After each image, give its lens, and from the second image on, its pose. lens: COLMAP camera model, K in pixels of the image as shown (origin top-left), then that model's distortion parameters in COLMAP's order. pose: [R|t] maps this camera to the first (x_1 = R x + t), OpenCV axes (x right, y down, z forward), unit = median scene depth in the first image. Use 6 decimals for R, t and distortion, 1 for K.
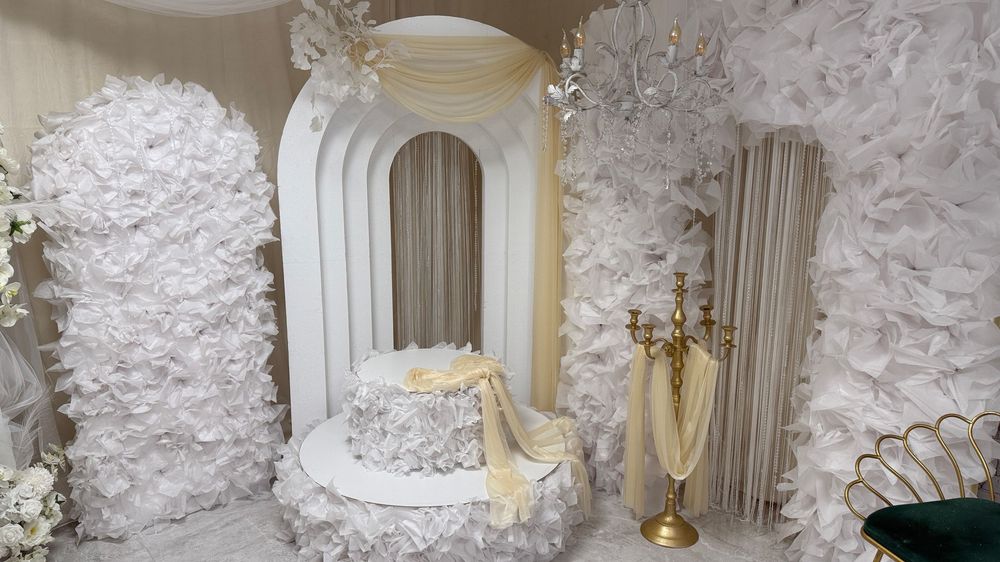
lens RADIAL K [[709.9, 0, 496.2], [0, 709.9, 288.0], [0, 0, 1]] dist [0.078205, -0.107395]
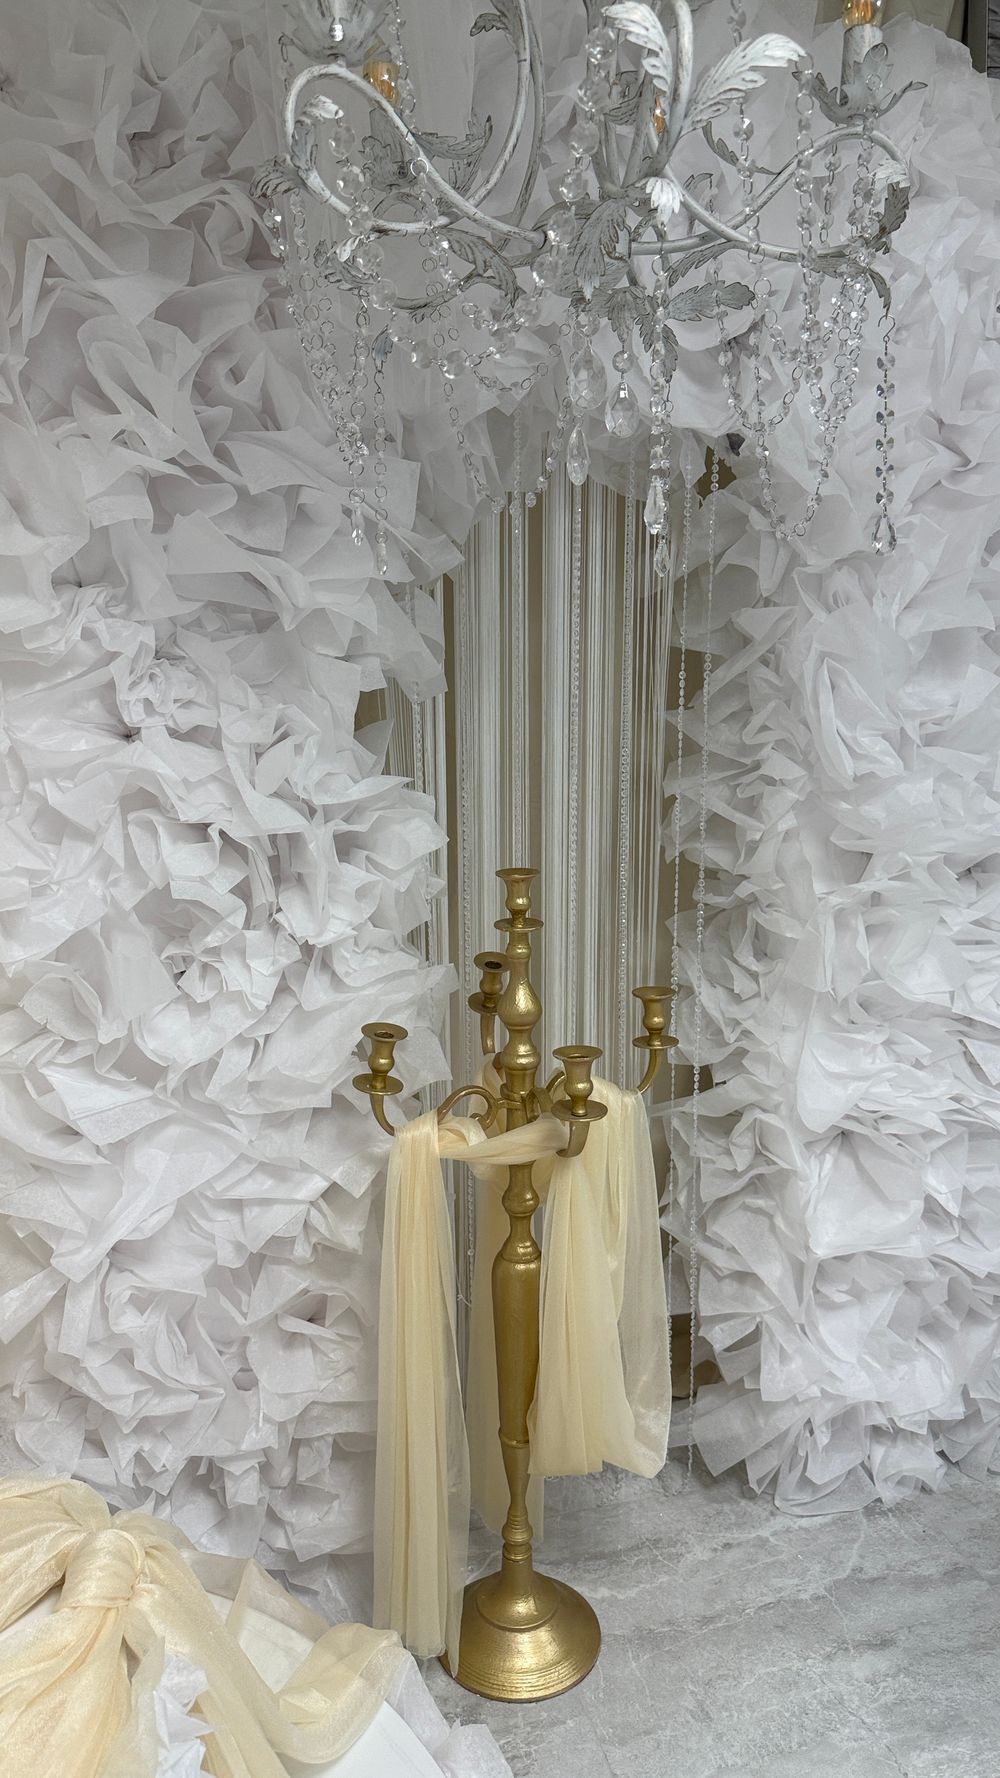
lens RADIAL K [[1262.2, 0, 495.6], [0, 1262.2, 901.0], [0, 0, 1]] dist [0.078205, -0.107395]
pose [[0.417059, -0.186350, 0.889570, -0.248647], [0.185501, 0.975605, 0.117404, -0.073745], [-0.889748, 0.116052, 0.441453, 0.742845]]
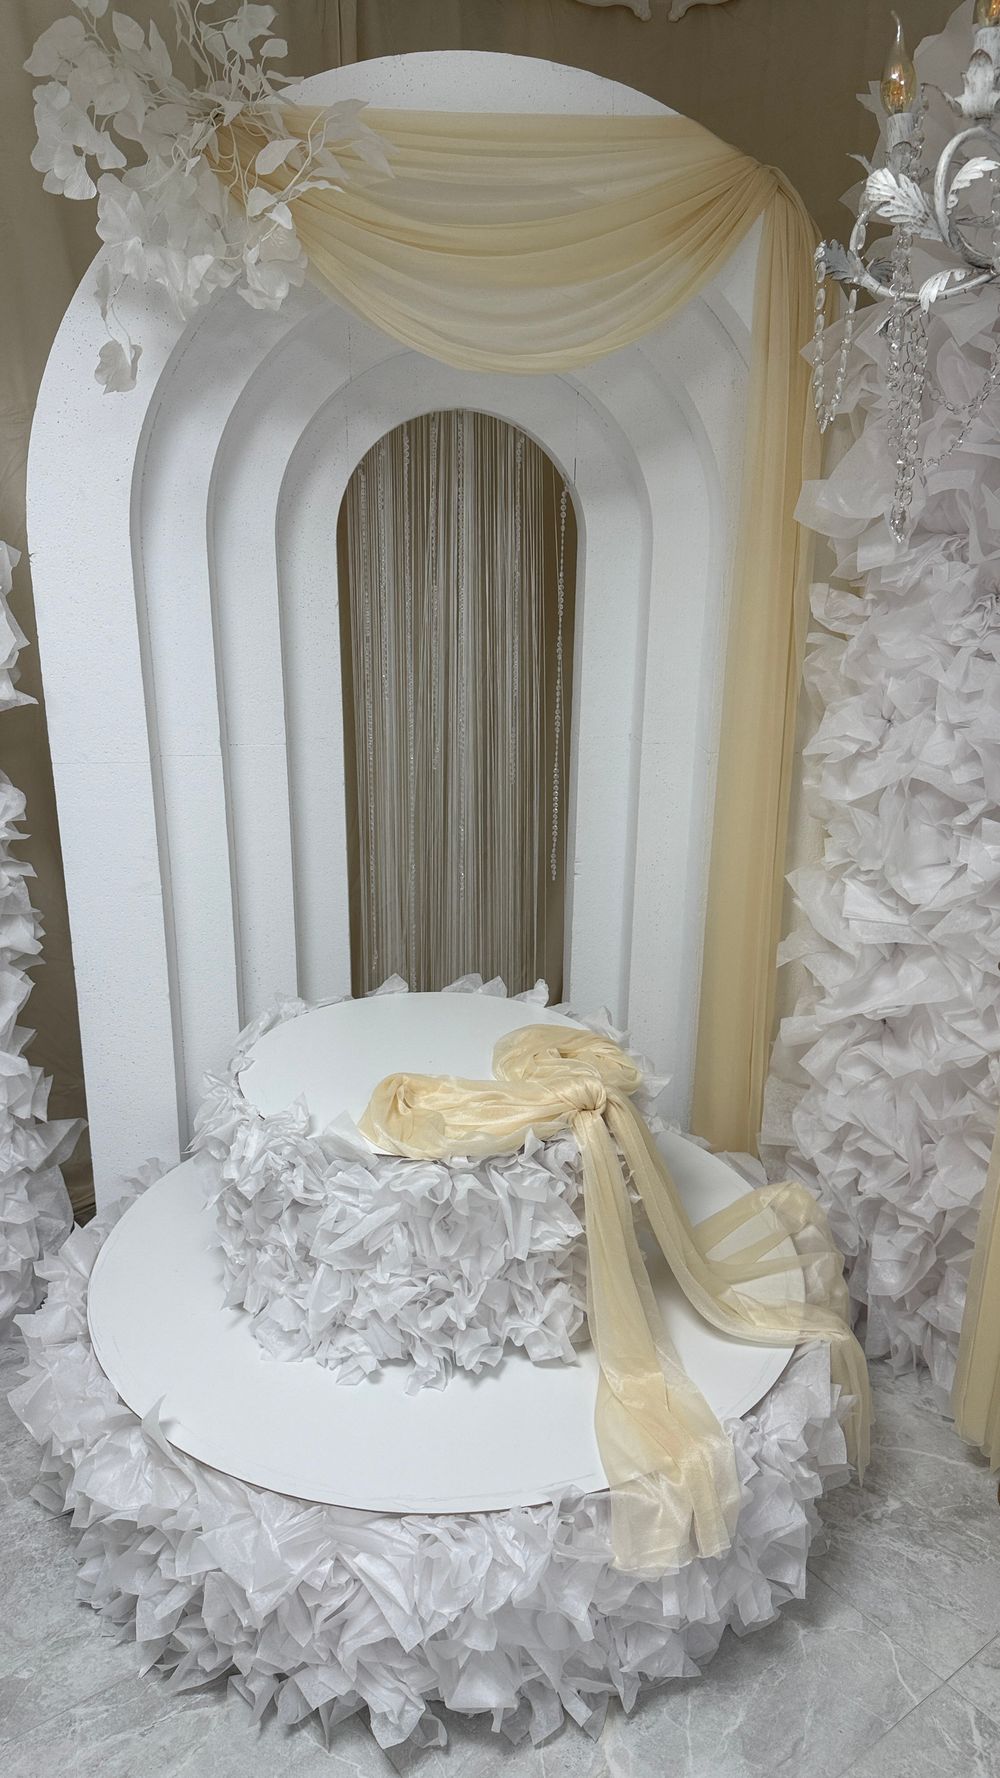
lens RADIAL K [[1262.2, 0, 492.9], [0, 1262.2, 893.3], [0, 0, 1]] dist [0.078205, -0.107395]
pose [[0.998579, 0.018279, -0.050054, -0.035688], [-0.013136, 0.994778, 0.101212, -0.042706], [0.051642, -0.100410, 0.993605, 0.381497]]
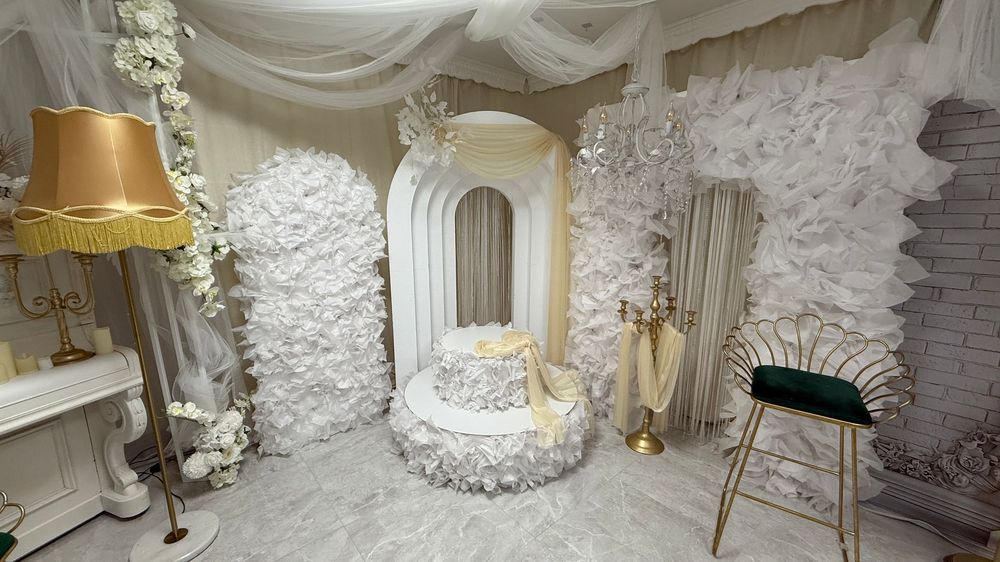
lens RADIAL K [[399.1, 0, 495.9], [0, 399.1, 282.6], [0, 0, 1]] dist [0.005667, -0.001586]
pose [[0.999799, -0.008648, 0.018104, -0.096883], [0.008666, 0.999962, -0.000903, -0.009354], [-0.018096, 0.001060, 0.999836, 0.151311]]
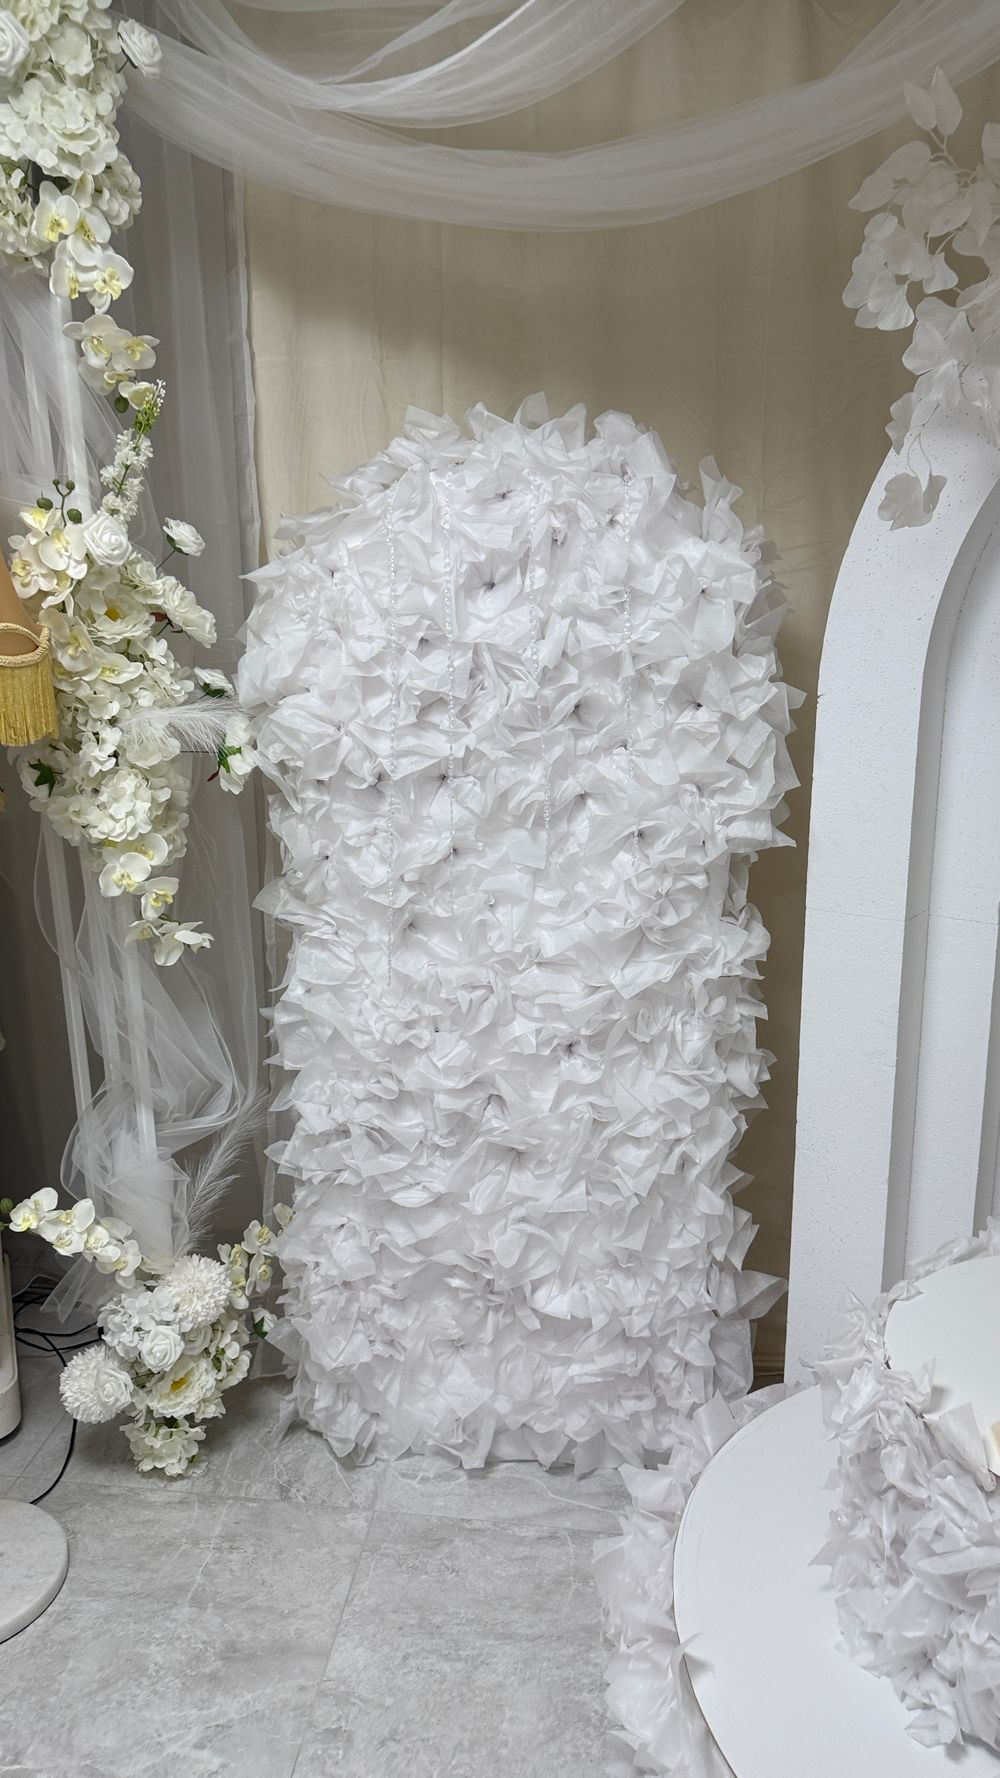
lens RADIAL K [[1262.2, 0, 491.5], [0, 1262.2, 899.1], [0, 0, 1]] dist [0.078205, -0.107395]
pose [[0.685656, 0.157323, -0.710722, 0.053576], [-0.142740, 0.986468, 0.080656, -0.076958], [0.713794, 0.046146, 0.698834, 0.494045]]
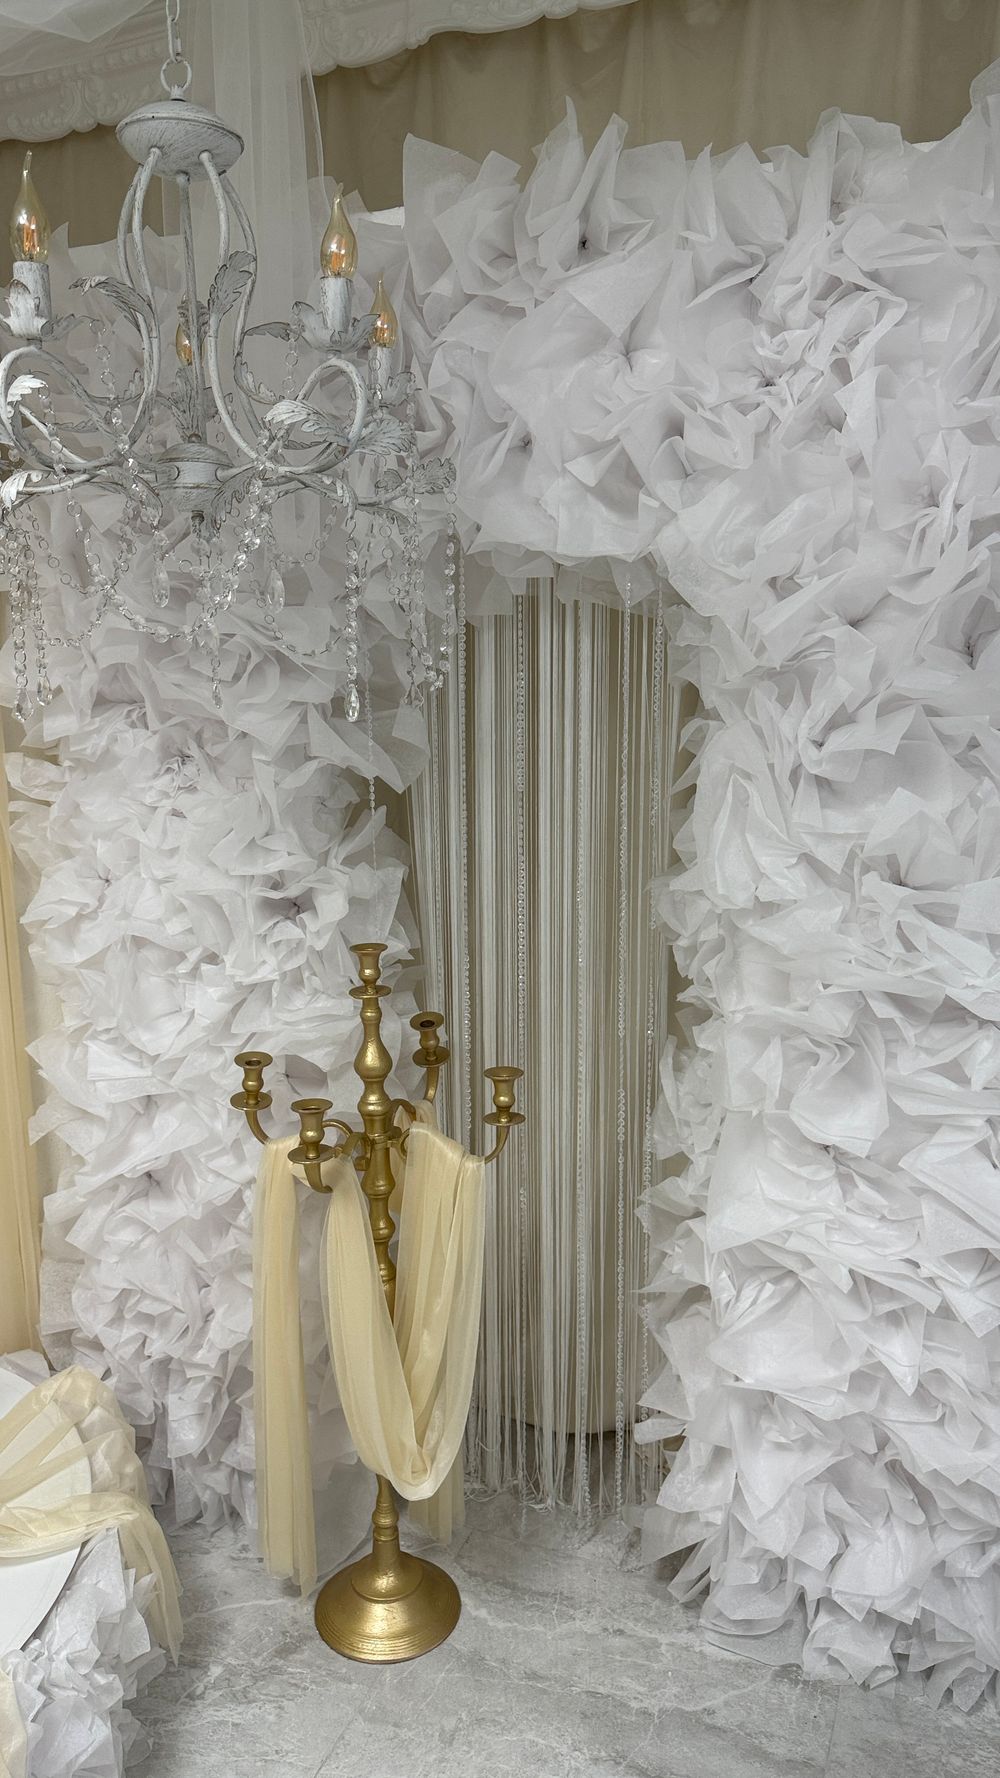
lens RADIAL K [[1262.2, 0, 493.5], [0, 1262.2, 891.0], [0, 0, 1]] dist [0.078205, -0.107395]
pose [[0.884729, -0.097173, 0.455863, 0.014788], [0.104851, 0.994452, 0.008487, -0.046933], [-0.454159, 0.040289, 0.890009, 0.362057]]
